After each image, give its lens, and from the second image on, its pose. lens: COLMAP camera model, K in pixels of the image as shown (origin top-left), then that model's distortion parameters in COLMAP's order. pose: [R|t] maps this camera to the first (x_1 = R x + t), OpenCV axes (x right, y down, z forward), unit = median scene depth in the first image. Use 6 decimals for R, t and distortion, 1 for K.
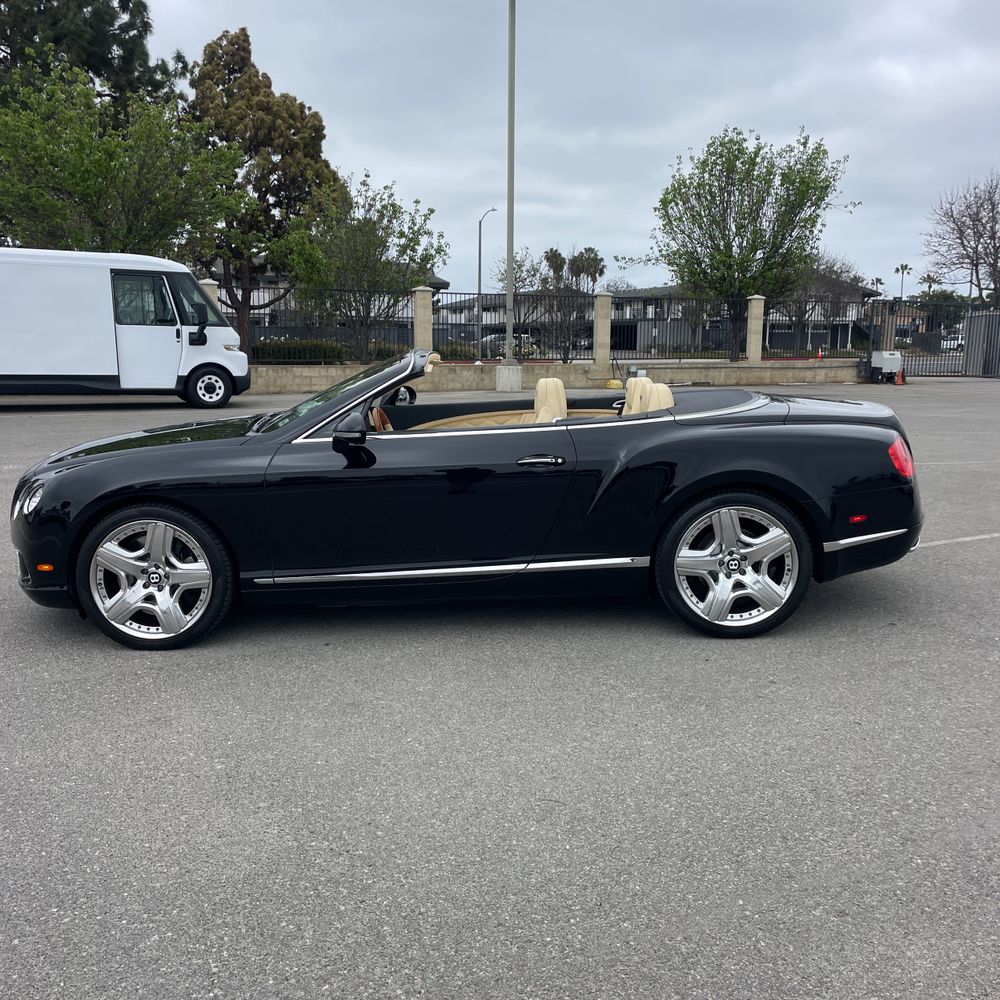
lens RADIAL K [[1024.2, 0, 486.8], [0, 1024.2, 499.4], [0, 0, 1]] dist [0.099190, -0.136999]
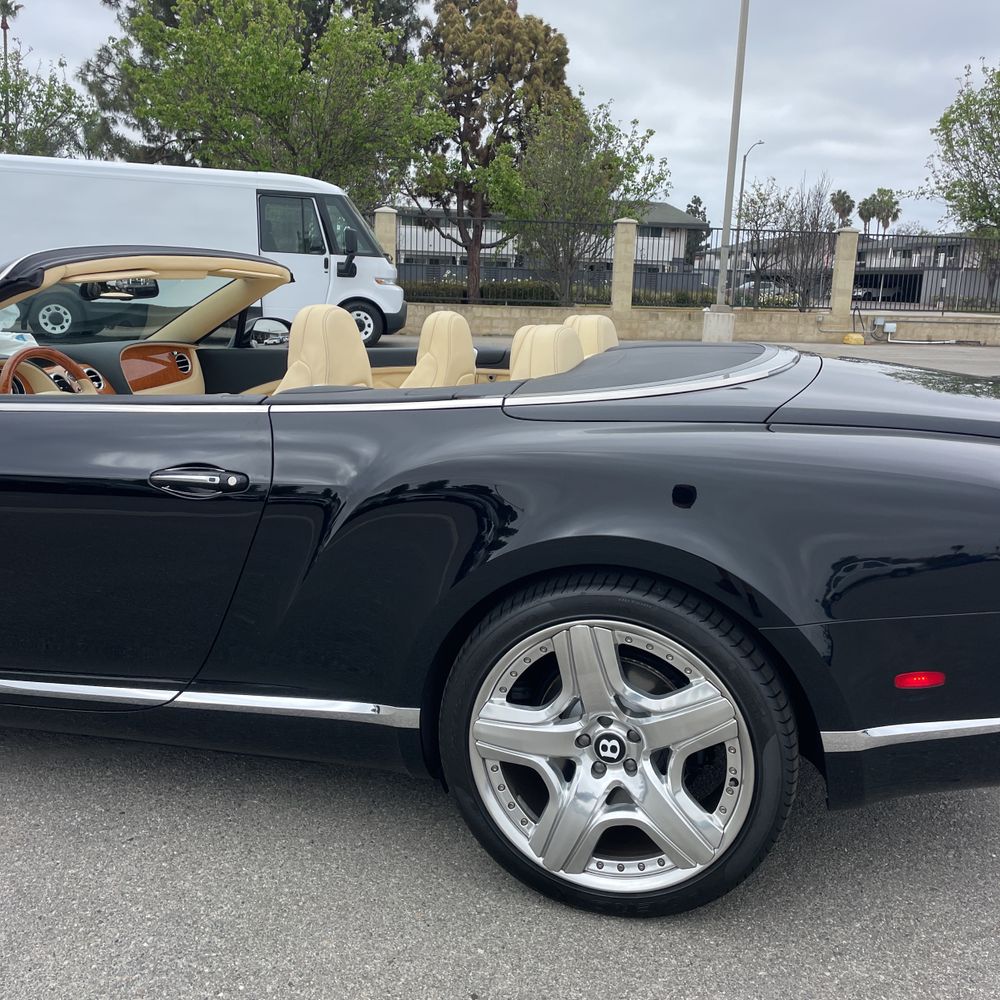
lens RADIAL K [[1024.2, 0, 486.8], [0, 1024.2, 499.4], [0, 0, 1]] dist [0.099190, -0.136999]
pose [[0.967117, 0.079231, -0.241674, 0.045444], [-0.066965, 0.996035, 0.058566, -0.009944], [0.245356, -0.040457, 0.968589, 0.090848]]
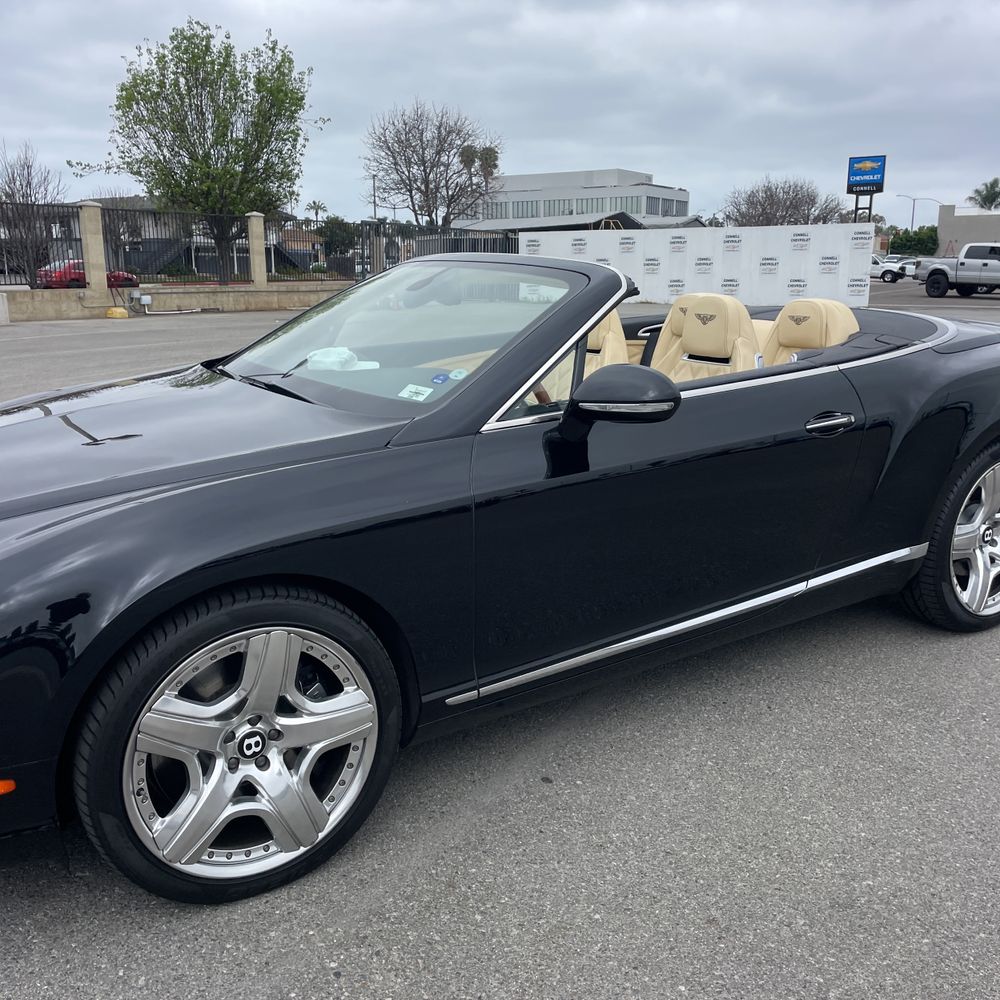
lens RADIAL K [[1012.7, 0, 512.1], [0, 1012.7, 511.7], [0, 0, 1]] dist [0.098735, -0.117637]
pose [[0.835875, -0.138183, 0.531243, -0.072783], [0.093306, 0.989479, 0.110565, -0.011136], [-0.540932, -0.042850, 0.839974, 0.087815]]
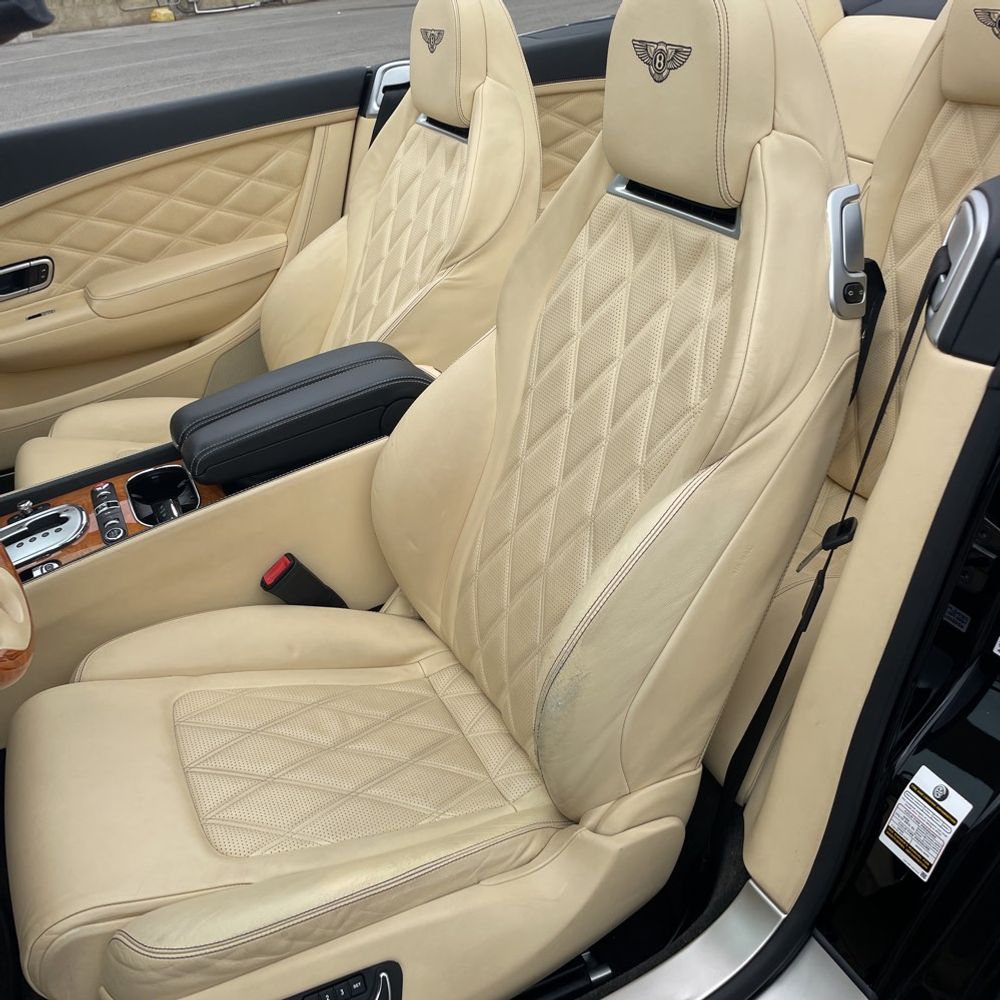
lens RADIAL K [[1036.3, 0, 500.0], [0, 1036.3, 500.0], [0, 0, 1]] dist [0.007322, 0.019183]
pose [[0.897268, -0.274077, 0.346109, -0.011212], [0.145964, 0.924042, 0.353328, -0.017320], [-0.416658, -0.266511, 0.869119, 0.142392]]
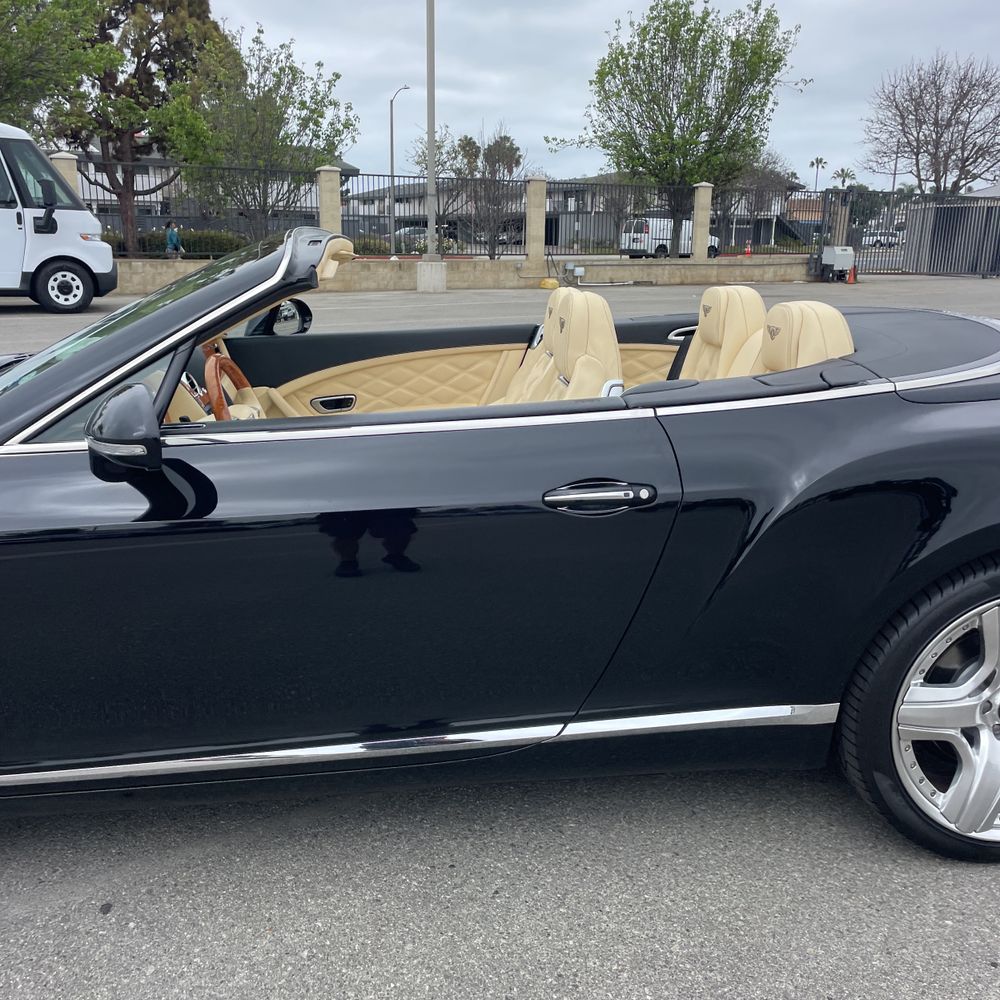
lens RADIAL K [[1029.7, 0, 488.0], [0, 1029.7, 499.8], [0, 0, 1]] dist [0.098507, -0.124337]
pose [[0.996568, -0.015984, 0.081219, -0.004306], [0.008071, 0.995268, 0.096836, -0.012007], [-0.082383, -0.095848, 0.991981, 0.090404]]
